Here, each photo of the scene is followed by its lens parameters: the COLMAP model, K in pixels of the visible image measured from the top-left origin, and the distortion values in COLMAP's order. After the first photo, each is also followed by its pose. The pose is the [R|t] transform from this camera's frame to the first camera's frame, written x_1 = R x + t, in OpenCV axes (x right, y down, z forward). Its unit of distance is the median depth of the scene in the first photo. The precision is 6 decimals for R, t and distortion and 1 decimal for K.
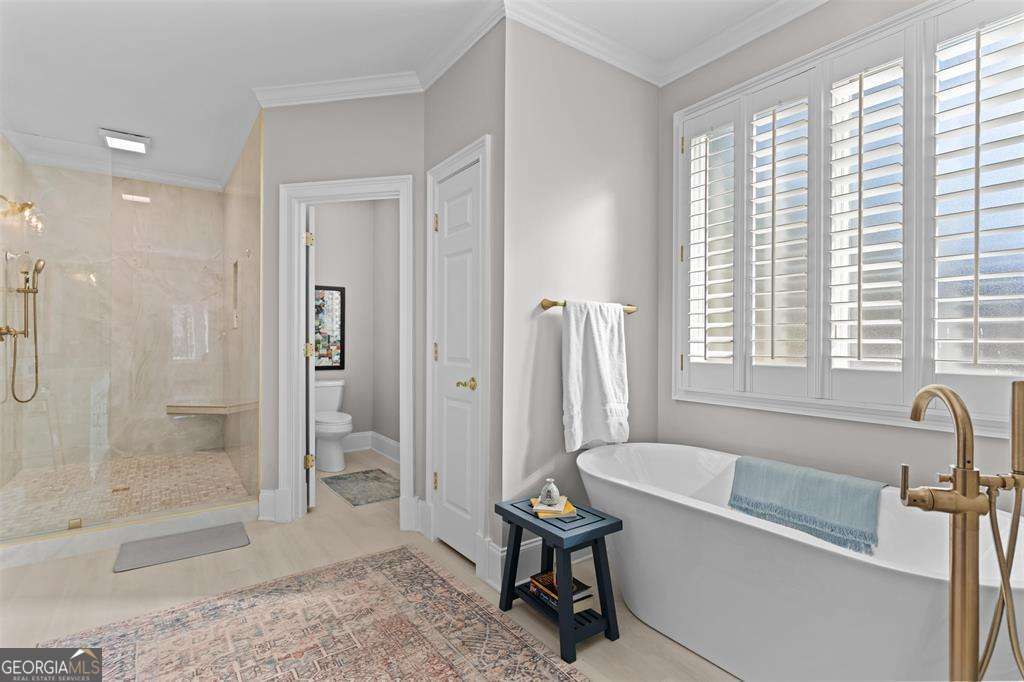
lens RADIAL K [[490.1, 0, 512.0], [0, 490.1, 341.0], [0, 0, 1]] dist [0.000261, 0.000074]
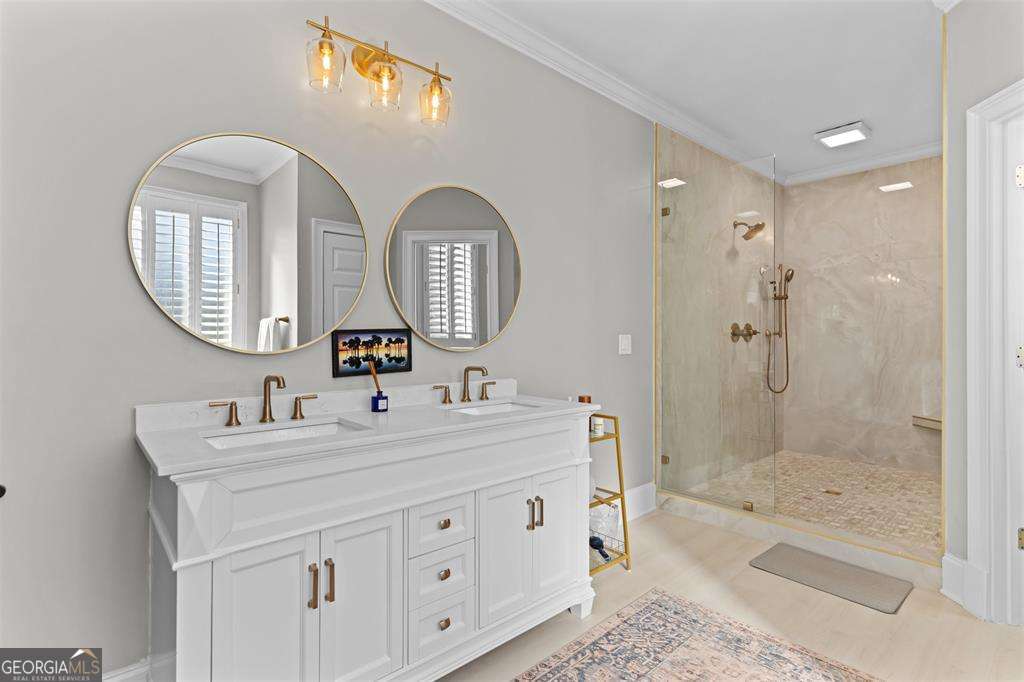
lens RADIAL K [[490.1, 0, 512.0], [0, 490.1, 341.0], [0, 0, 1]] dist [0.000261, 0.000074]
pose [[0.106202, 0.006114, -0.994326, 0.117973], [-0.004241, 0.999975, 0.005696, -0.003673], [0.994336, 0.003612, 0.106225, 0.276331]]
